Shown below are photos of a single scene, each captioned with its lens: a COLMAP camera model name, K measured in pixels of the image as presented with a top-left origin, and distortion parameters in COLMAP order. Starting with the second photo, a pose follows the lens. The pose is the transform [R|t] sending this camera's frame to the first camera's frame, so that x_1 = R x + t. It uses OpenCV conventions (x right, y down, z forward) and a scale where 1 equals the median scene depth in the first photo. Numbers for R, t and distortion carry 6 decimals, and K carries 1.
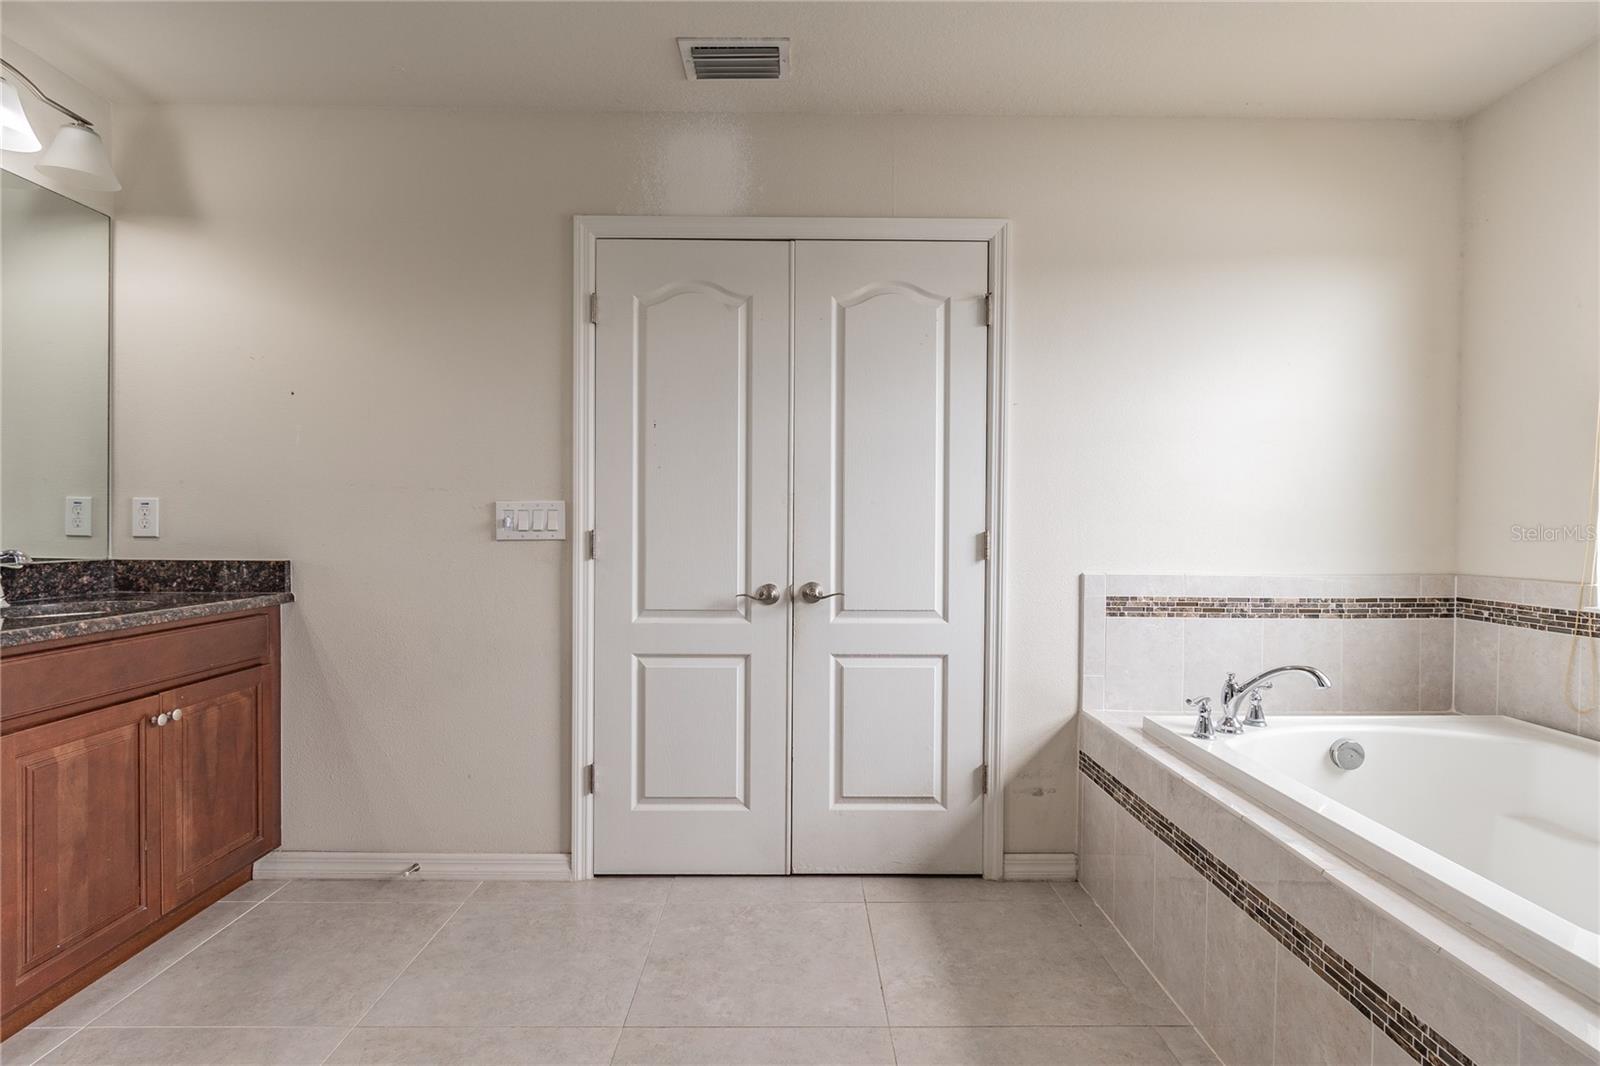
lens RADIAL K [[807.0, 0, 800.0], [0, 807.0, 533.0], [0, 0, 1]] dist [-0.001851, -0.000932]
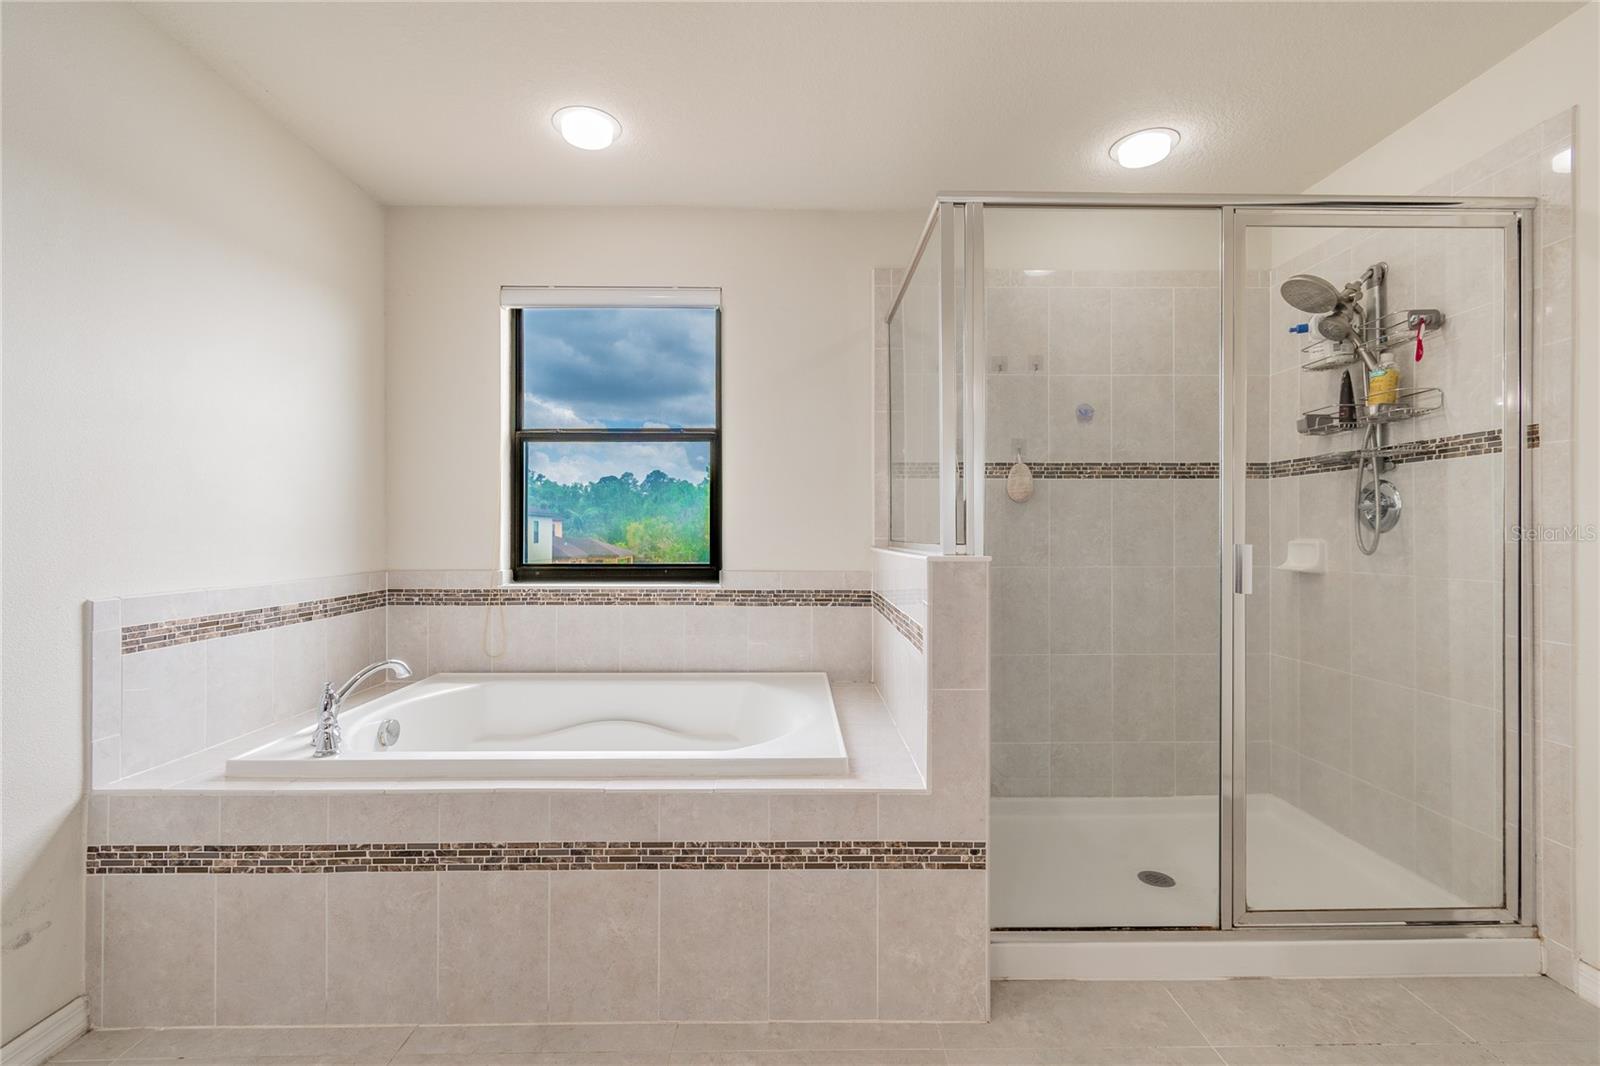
lens RADIAL K [[712.0, 0, 807.7], [0, 712.0, 523.4], [0, 0, 1]] dist [0.001035, -0.000520]
pose [[-0.013423, 0.005787, 0.999893, -0.319760], [0.009929, 0.999935, -0.005654, -0.010090], [-0.999861, 0.009852, -0.013480, 0.389091]]
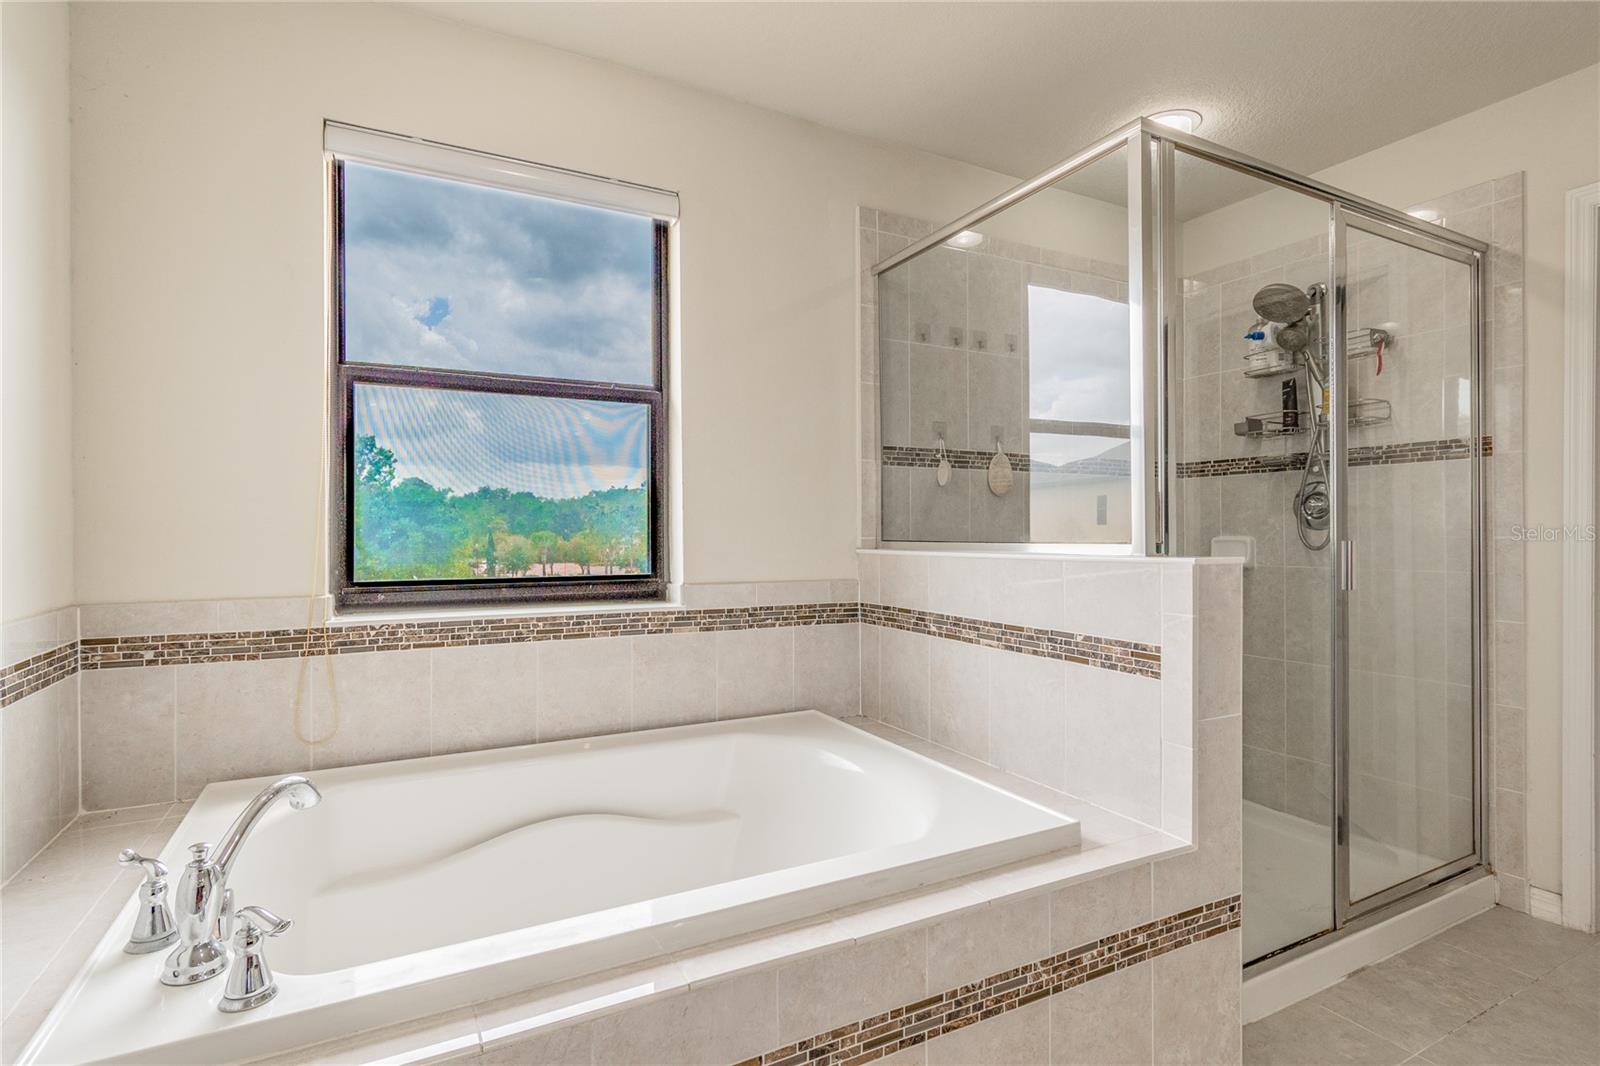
lens RADIAL K [[784.2, 0, 806.2], [0, 784.2, 524.4], [0, 0, 1]] dist [-0.000232, -0.001214]
pose [[-0.464758, 0.002689, 0.885434, -0.034374], [0.008678, 0.999961, 0.001518, -0.011409], [-0.885395, 0.008390, -0.464763, 0.825675]]
